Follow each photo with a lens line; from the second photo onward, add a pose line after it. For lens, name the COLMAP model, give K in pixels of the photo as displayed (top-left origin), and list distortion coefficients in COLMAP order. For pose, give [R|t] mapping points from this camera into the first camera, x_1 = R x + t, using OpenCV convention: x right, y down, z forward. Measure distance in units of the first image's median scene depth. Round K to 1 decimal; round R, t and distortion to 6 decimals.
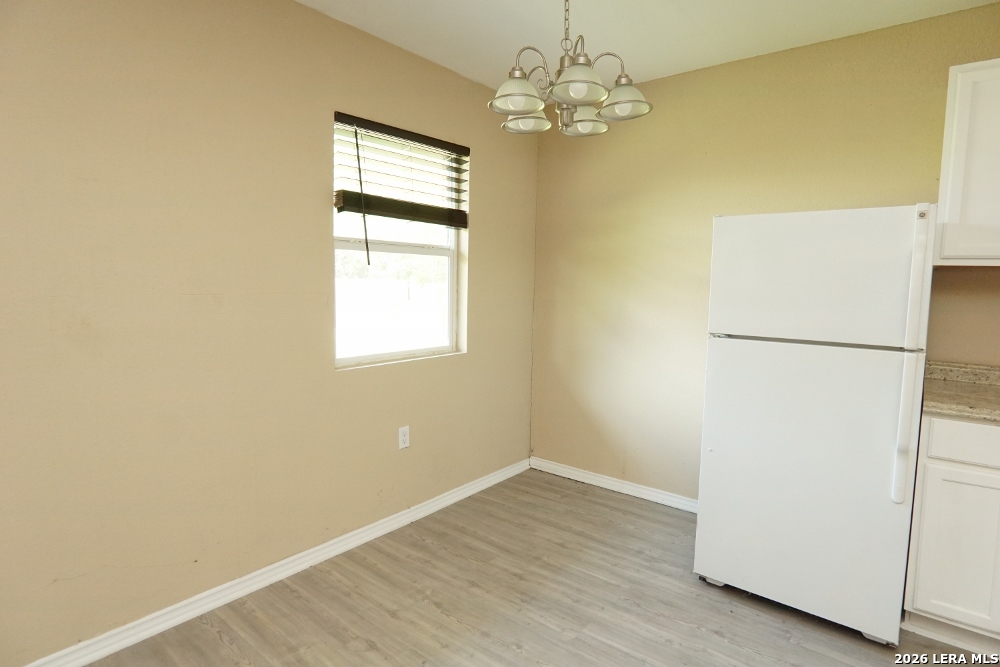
lens RADIAL K [[532.2, 0, 506.8], [0, 532.2, 328.1], [0, 0, 1]] dist [-0.034346, 0.008847]
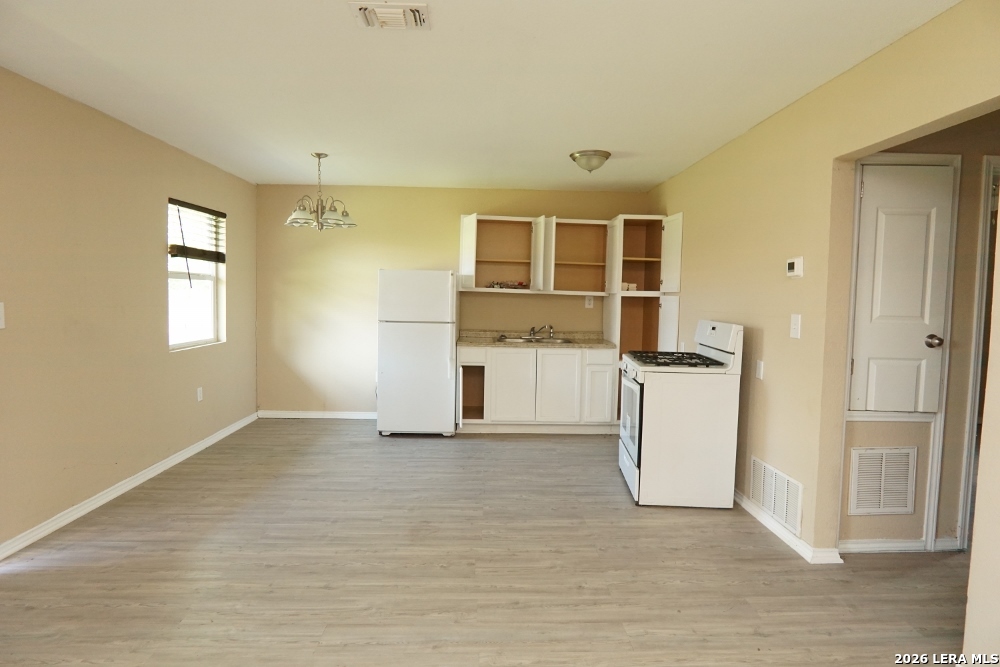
lens RADIAL K [[532.2, 0, 501.2], [0, 532.2, 328.7], [0, 0, 1]] dist [-0.034346, 0.008847]
pose [[0.761273, -0.041694, 0.647090, -0.609744], [0.050444, 0.998714, 0.005006, 0.053530], [-0.646466, 0.028831, 0.762398, -0.945448]]
